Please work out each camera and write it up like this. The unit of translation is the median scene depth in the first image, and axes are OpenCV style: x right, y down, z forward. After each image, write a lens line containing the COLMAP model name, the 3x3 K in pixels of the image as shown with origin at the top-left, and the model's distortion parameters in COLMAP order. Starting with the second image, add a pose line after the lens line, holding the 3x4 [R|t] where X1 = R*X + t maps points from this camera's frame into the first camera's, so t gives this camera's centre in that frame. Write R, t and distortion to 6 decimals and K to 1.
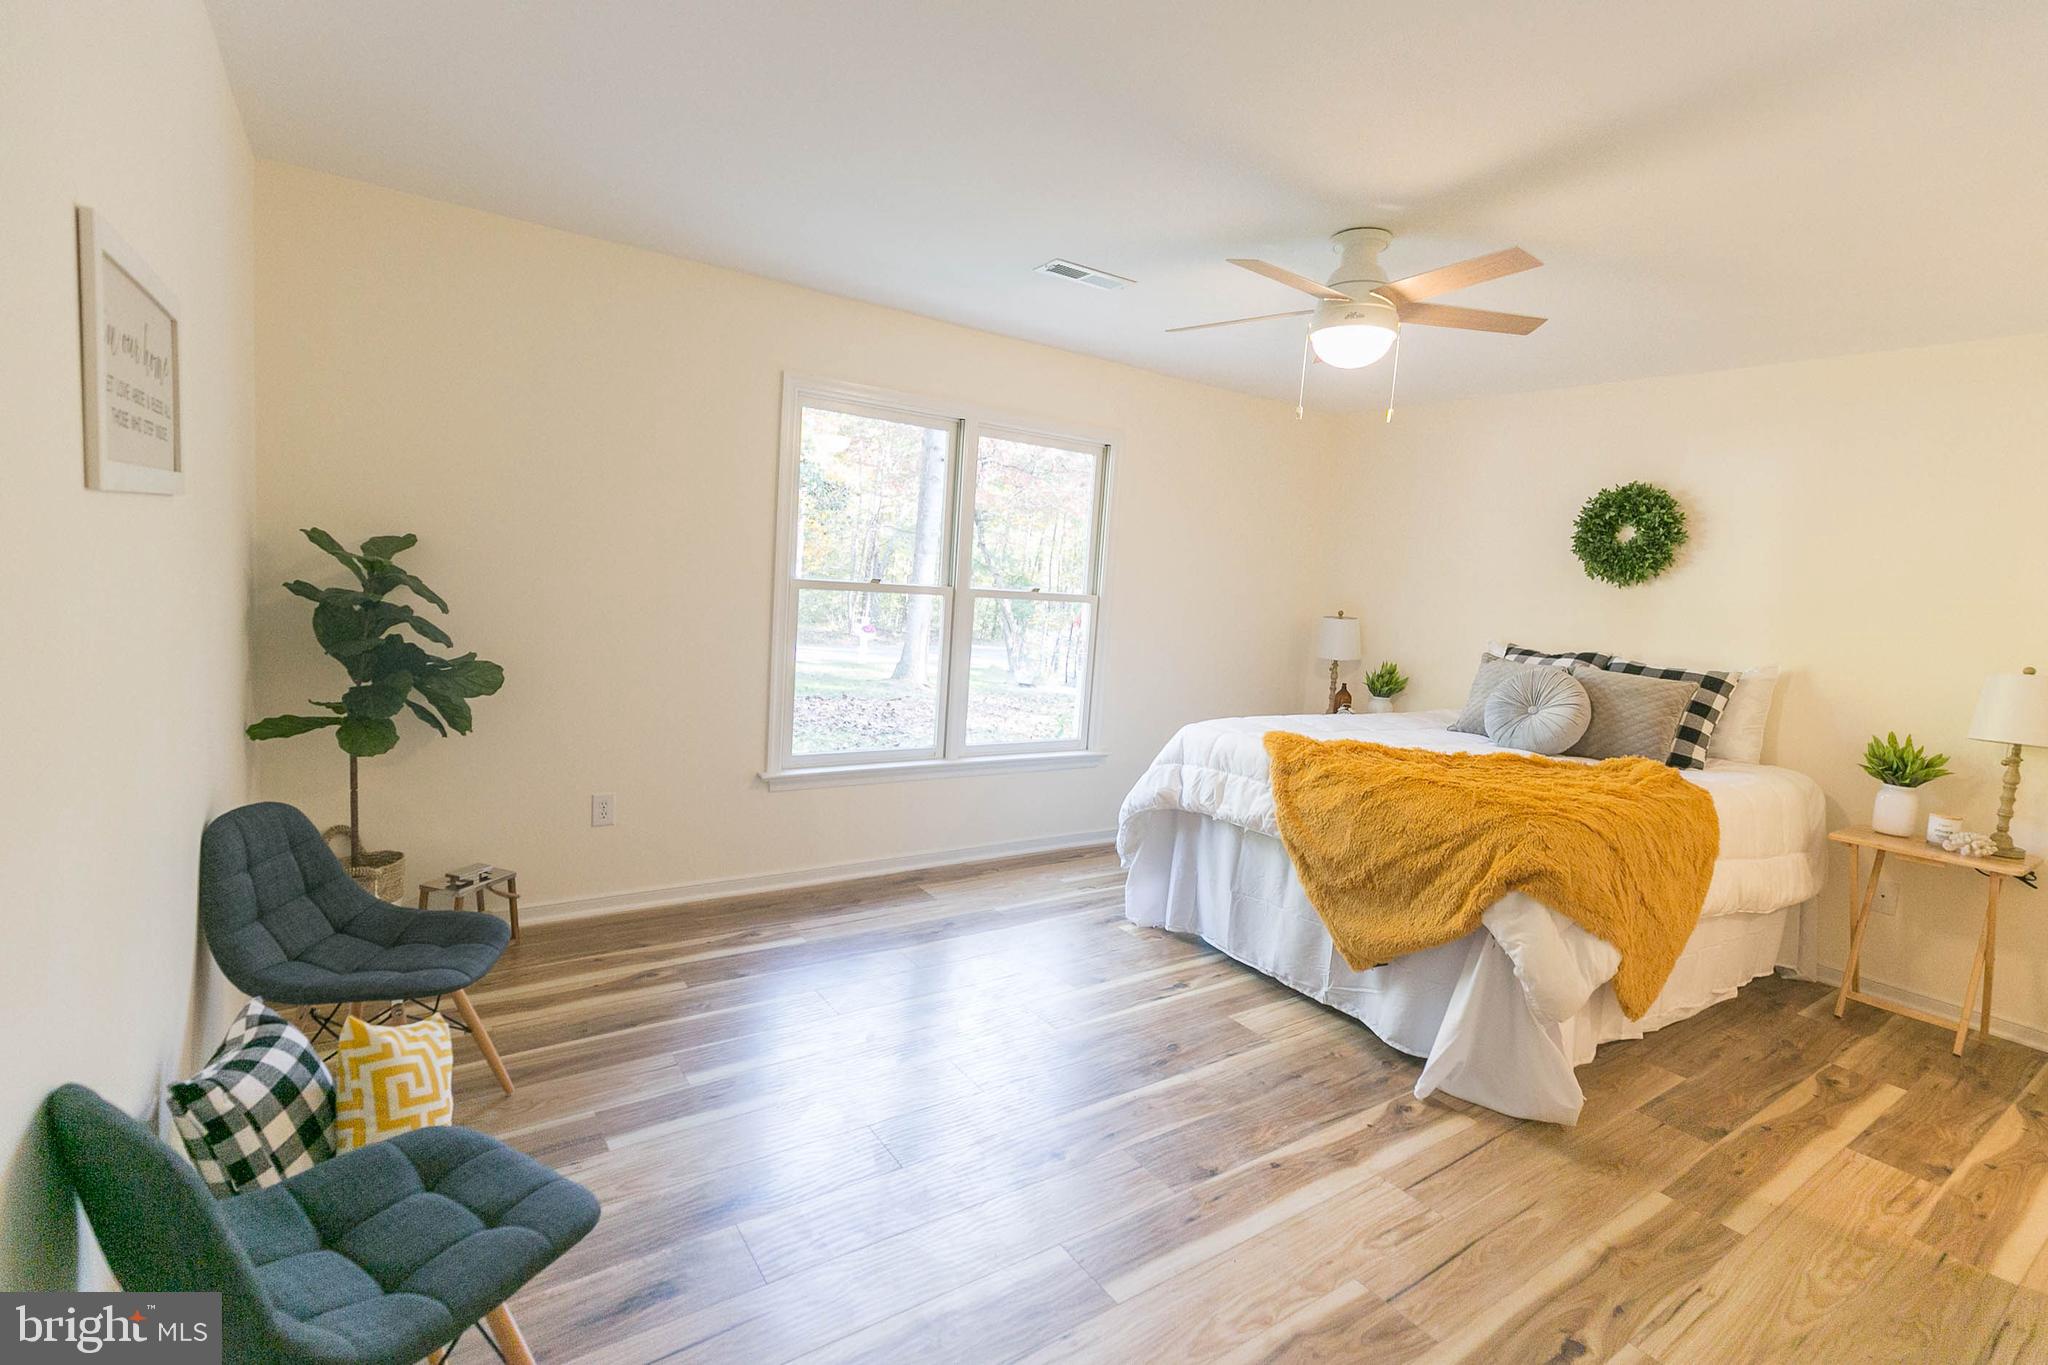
lens RADIAL K [[941.3, 0, 1023.1], [0, 941.3, 671.8], [0, 0, 1]] dist [0.002144, 0.000275]
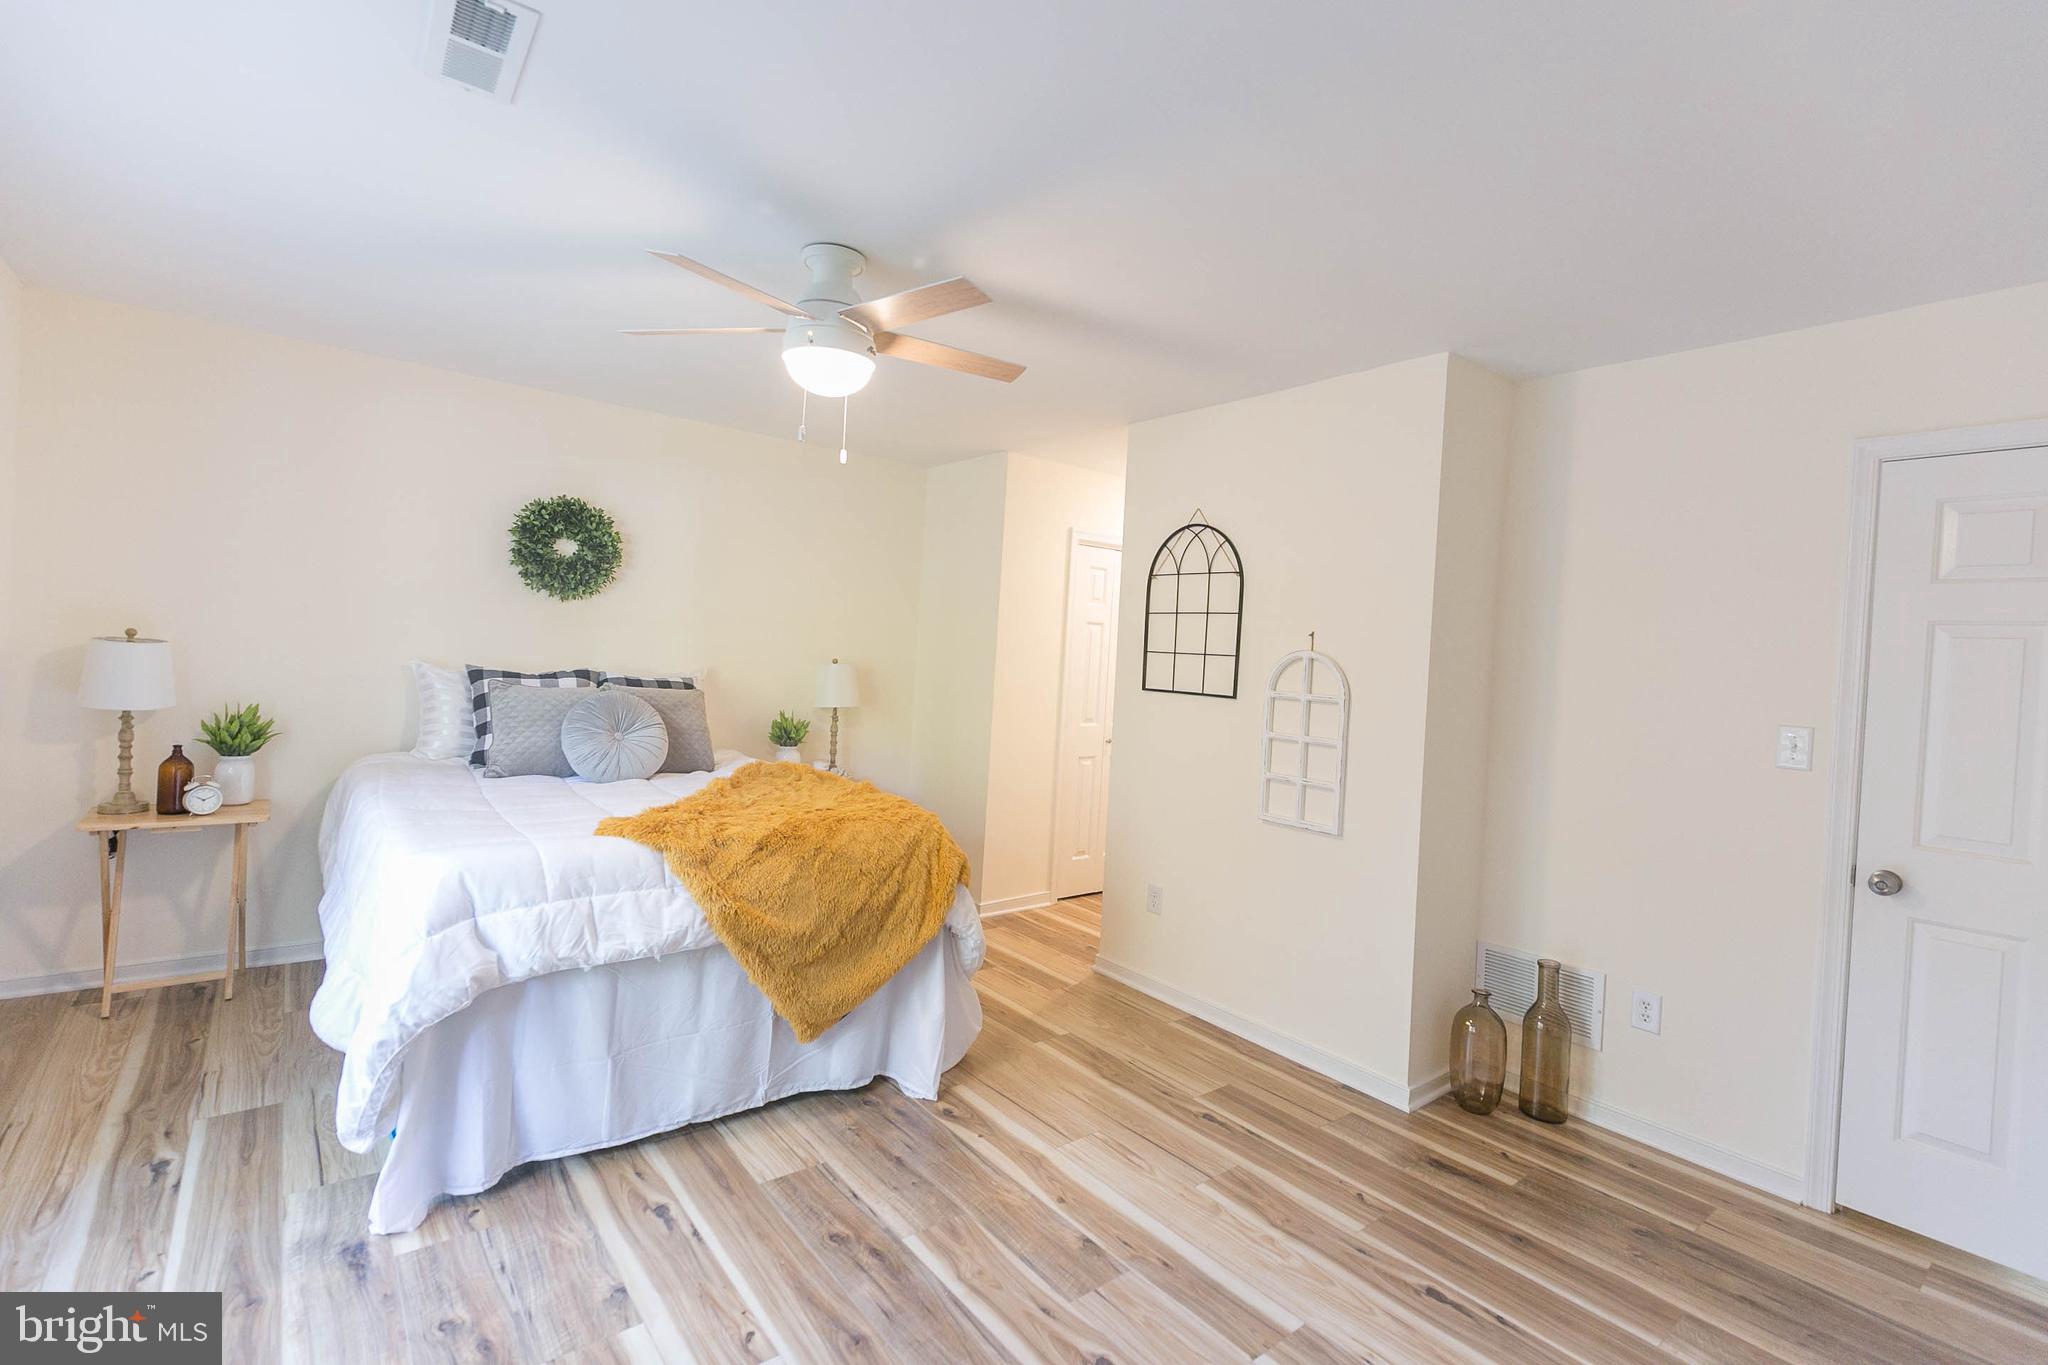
lens RADIAL K [[922.3, 0, 1030.5], [0, 922.3, 664.1], [0, 0, 1]] dist [0.008525, -0.000149]
pose [[-0.076715, -0.085994, 0.993338, -0.505675], [0.042370, 0.995093, 0.089418, -0.118943], [-0.996152, 0.048947, -0.072695, 0.774012]]
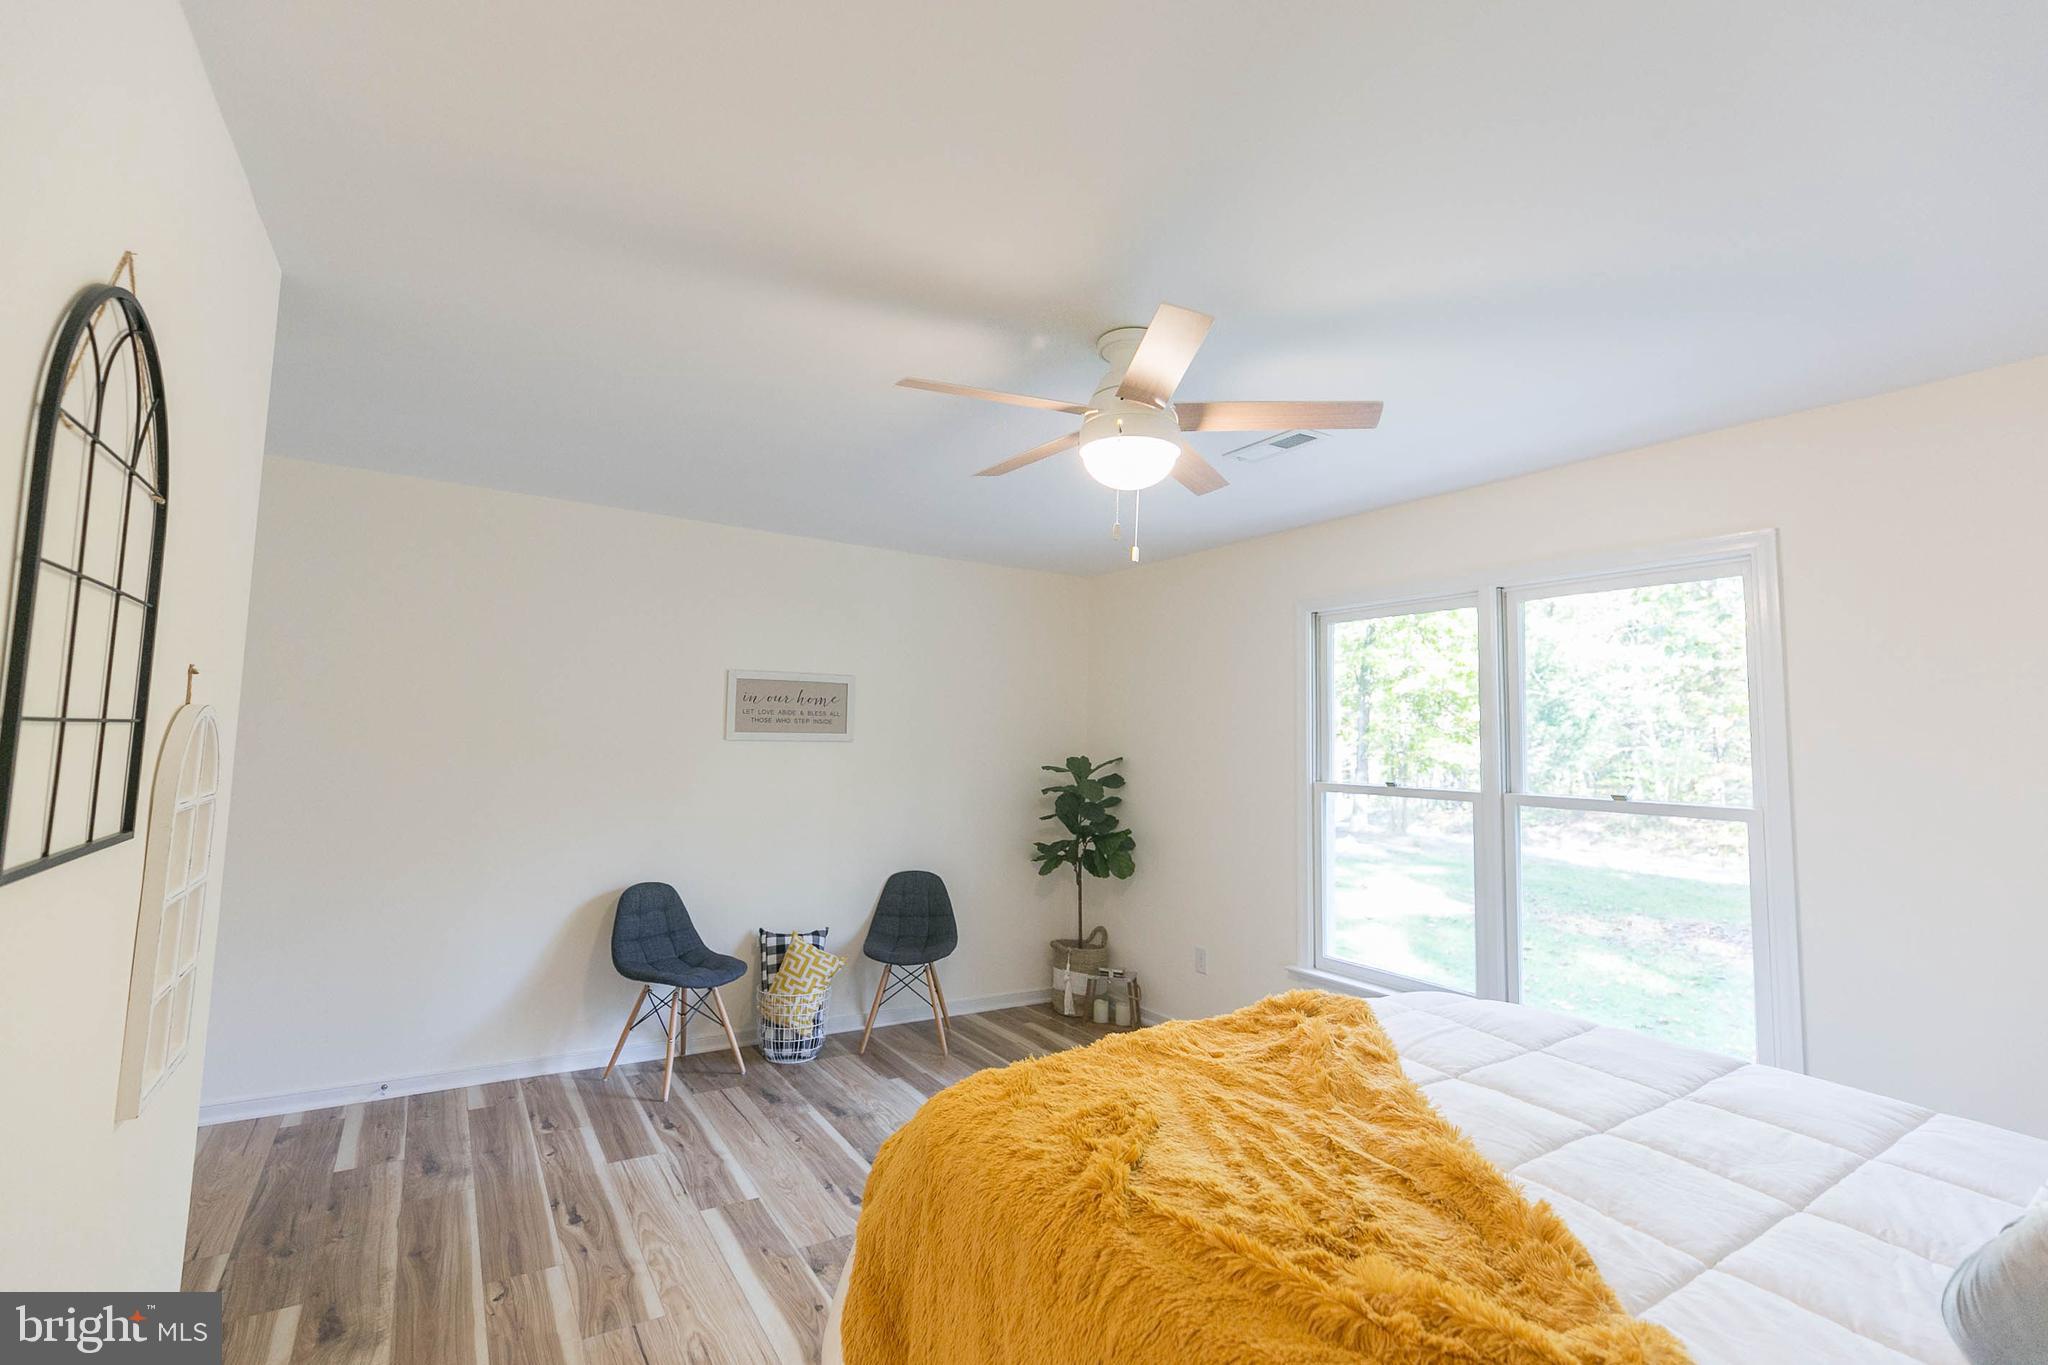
lens RADIAL K [[922.3, 0, 1030.5], [0, 922.3, 664.1], [0, 0, 1]] dist [0.008525, -0.000149]
pose [[-0.036210, -0.155162, -0.987225, 0.987724], [-0.134511, 0.979640, -0.149036, -0.034990], [0.990250, 0.127396, -0.056344, 0.859828]]
